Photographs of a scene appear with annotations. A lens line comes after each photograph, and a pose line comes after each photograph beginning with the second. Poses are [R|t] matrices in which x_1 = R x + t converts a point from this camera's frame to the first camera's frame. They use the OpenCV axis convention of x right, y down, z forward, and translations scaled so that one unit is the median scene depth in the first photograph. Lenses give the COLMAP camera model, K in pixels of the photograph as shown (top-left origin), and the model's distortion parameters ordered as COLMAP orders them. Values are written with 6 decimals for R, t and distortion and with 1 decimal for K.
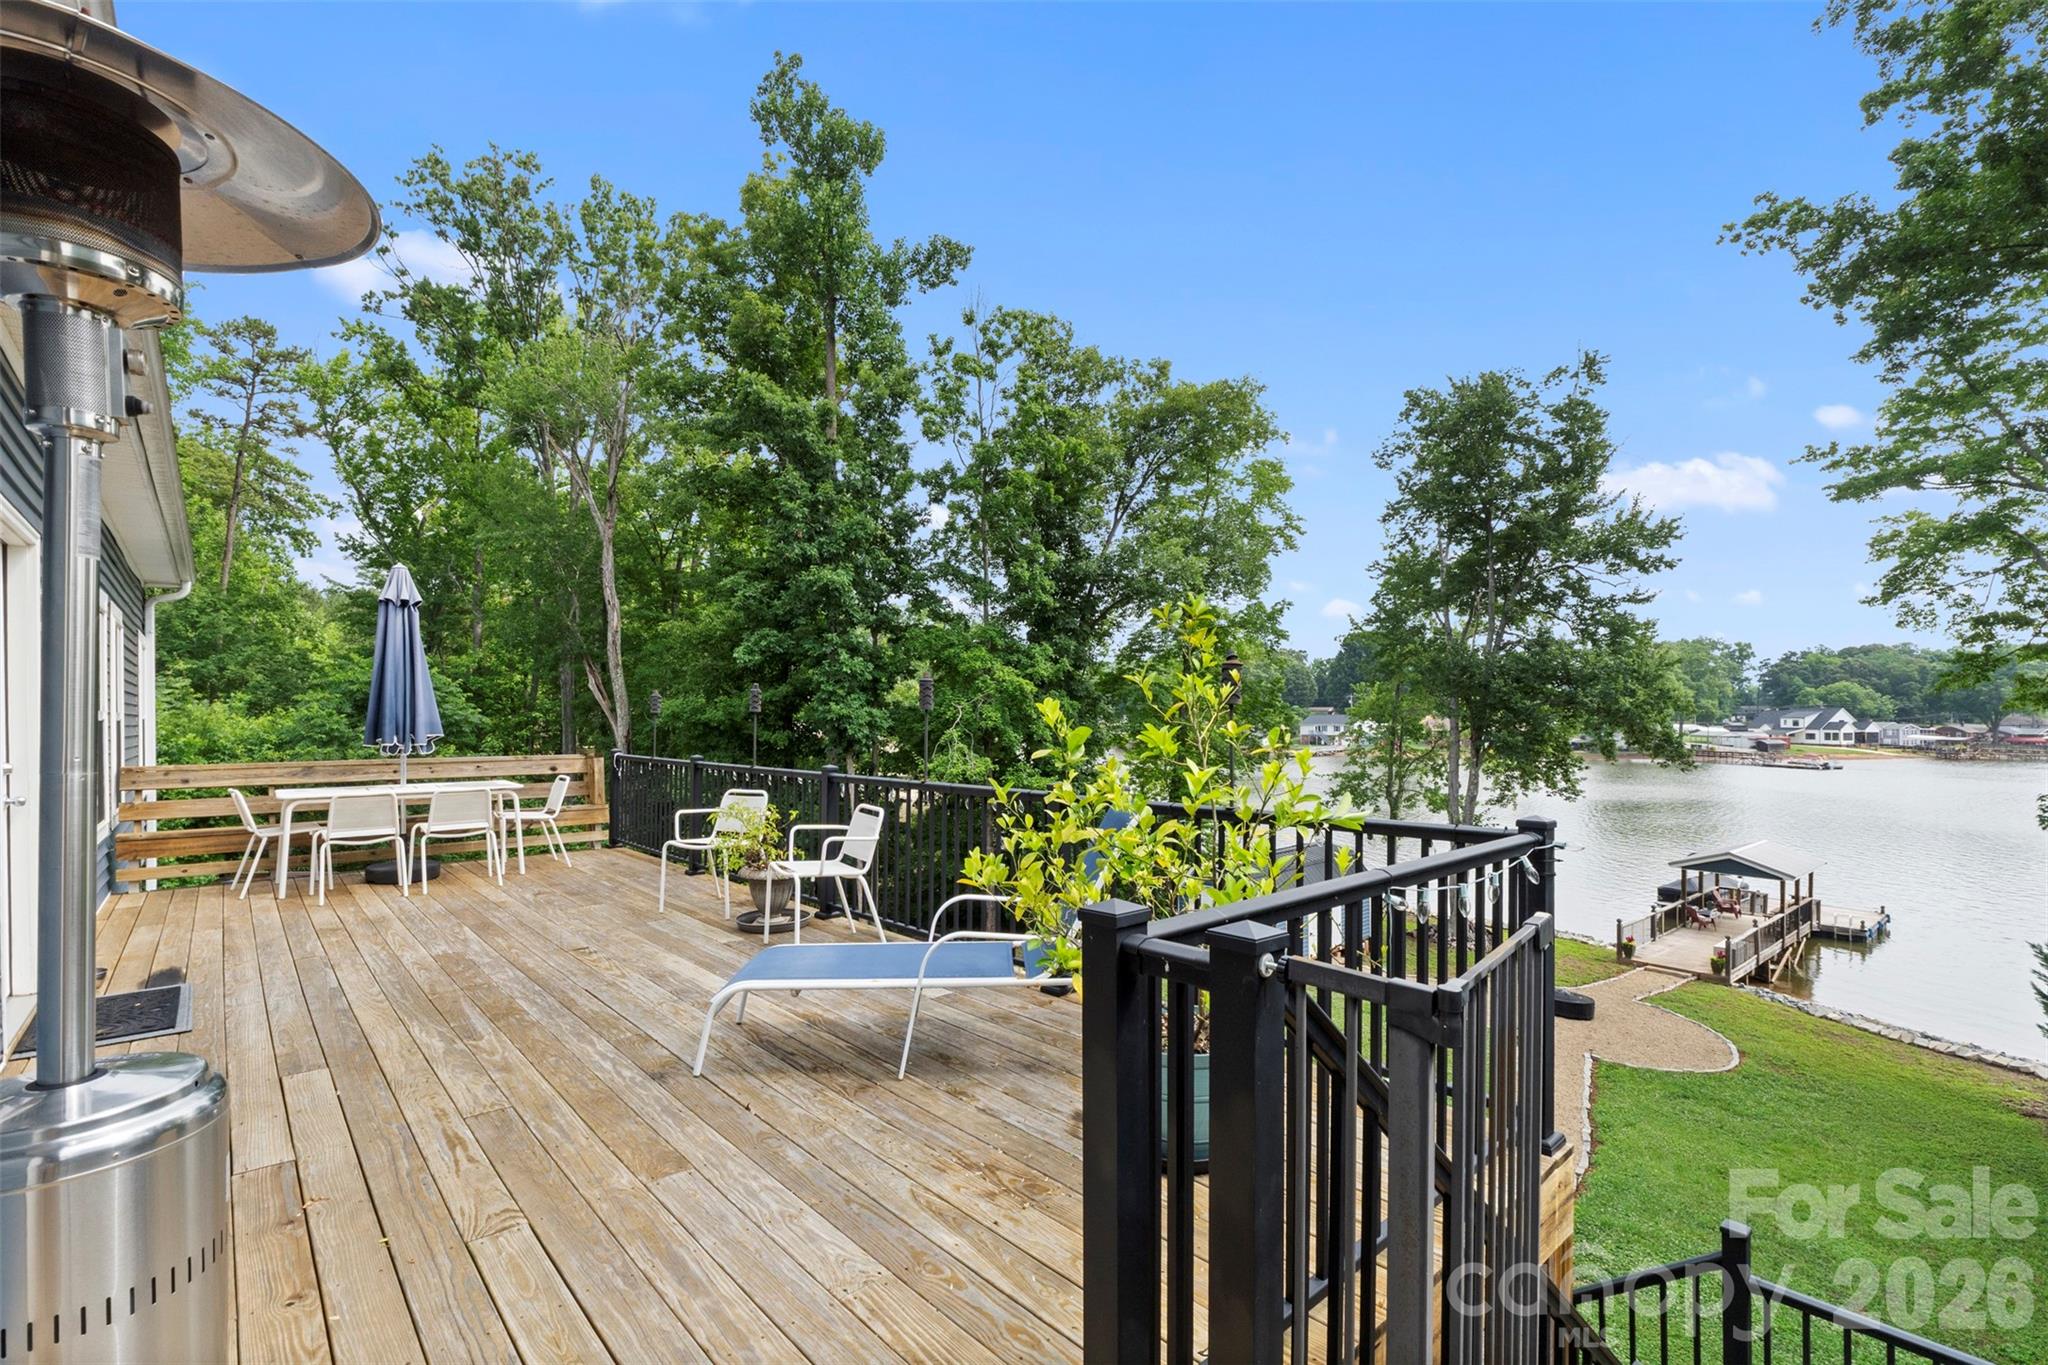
lens RADIAL K [[896.0, 0, 1003.2], [0, 896.0, 720.8], [0, 0, 1]] dist [-0.004373, -0.001403]
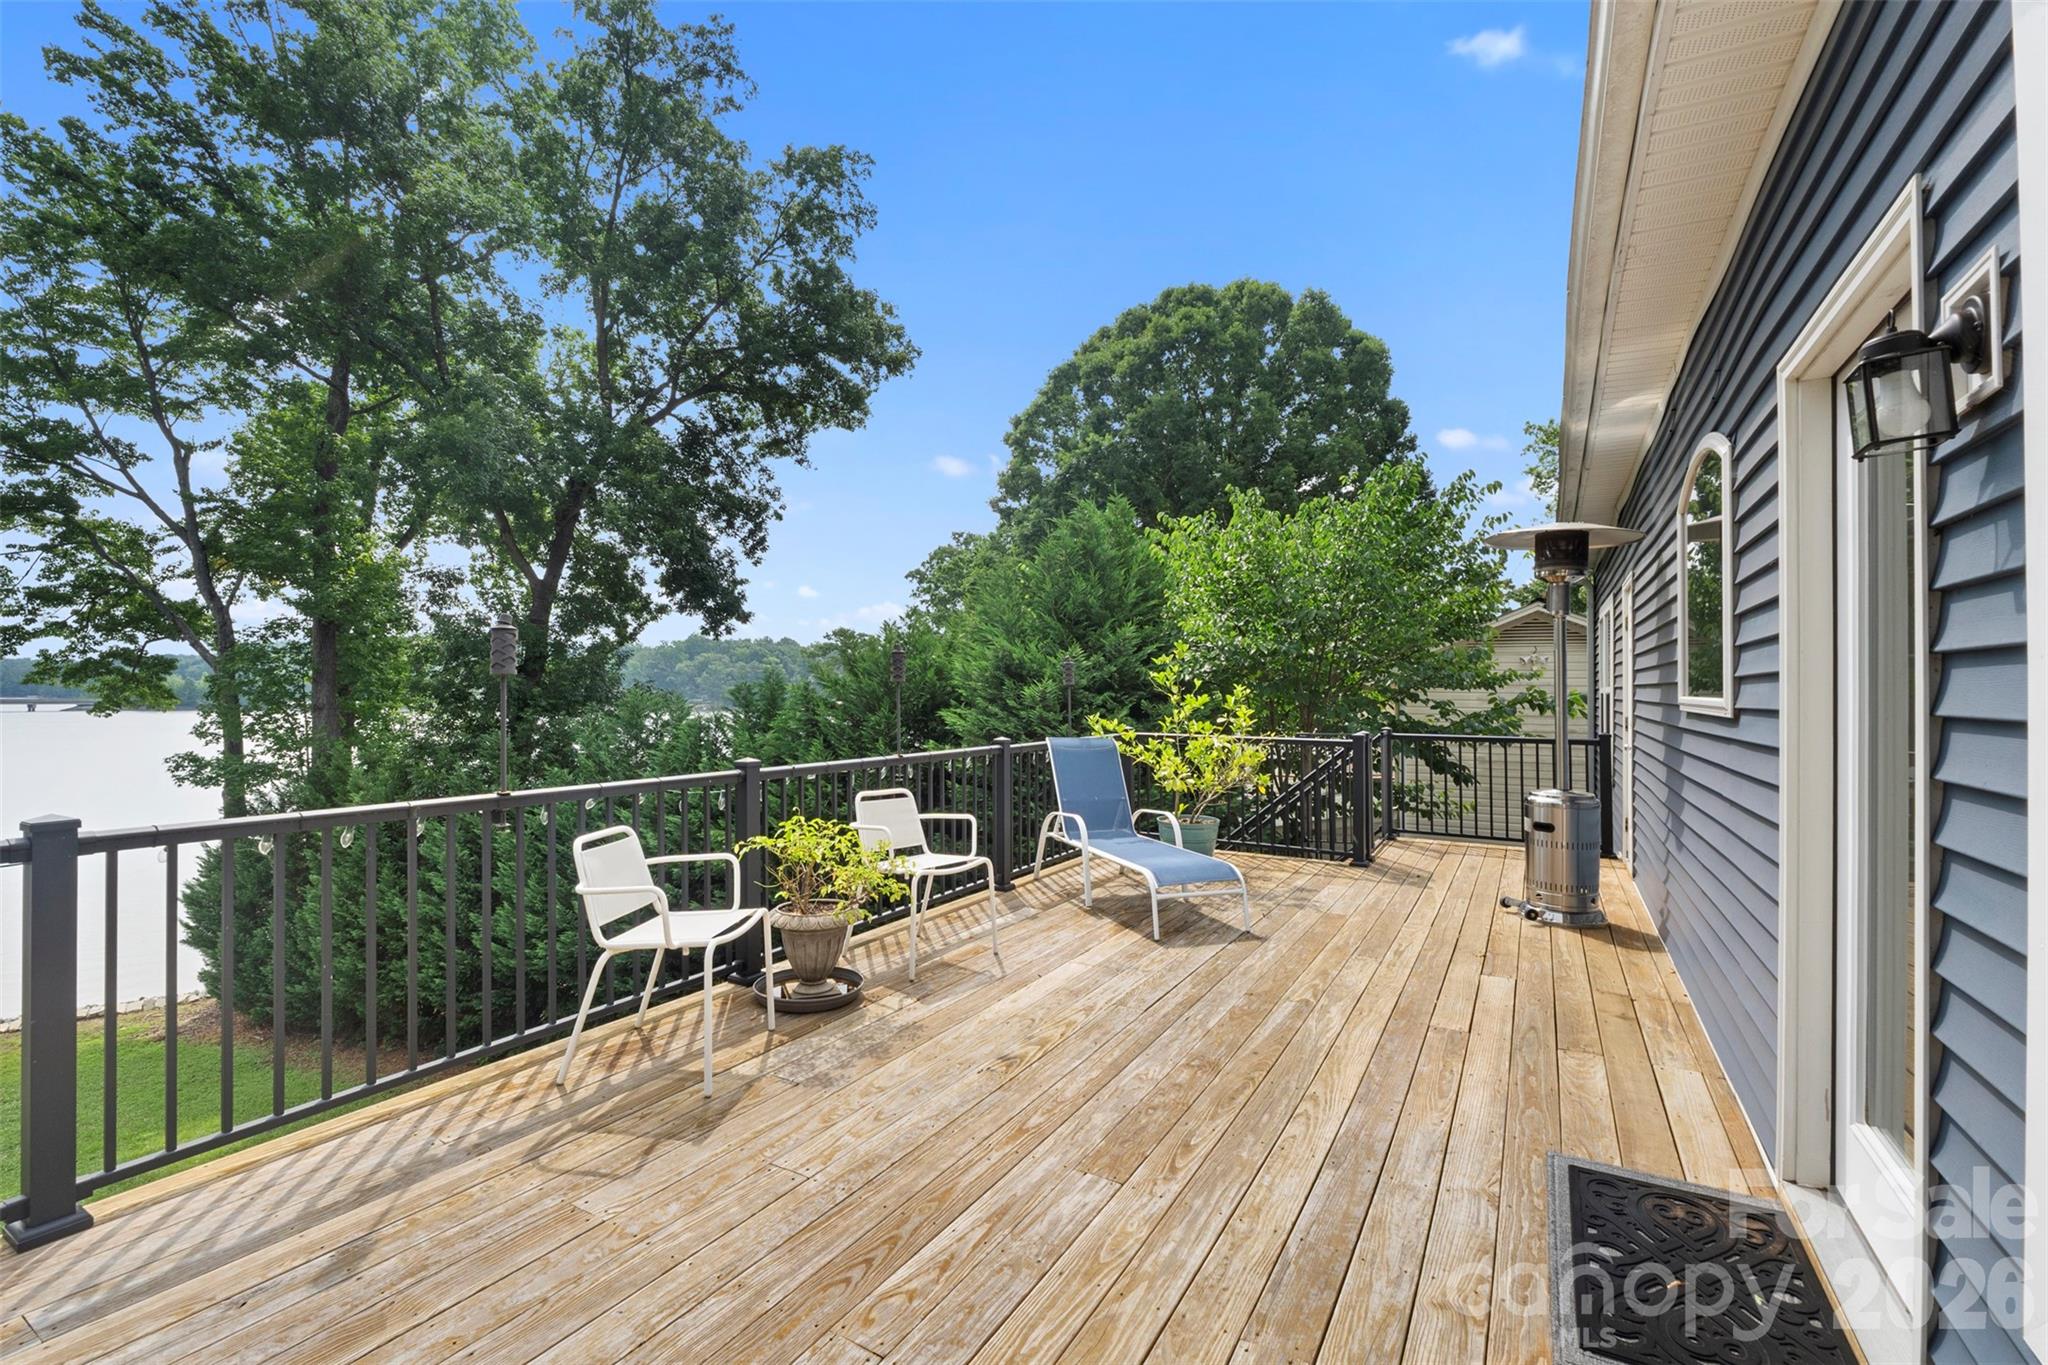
lens RADIAL K [[896.0, 0, 1040.0], [0, 896.0, 688.4], [0, 0, 1]] dist [-0.004373, -0.001403]
pose [[-0.330796, 0.005790, 0.943685, -1.252121], [0.000851, 0.999983, -0.005837, 0.002226], [-0.943702, -0.001127, -0.330795, 1.395170]]
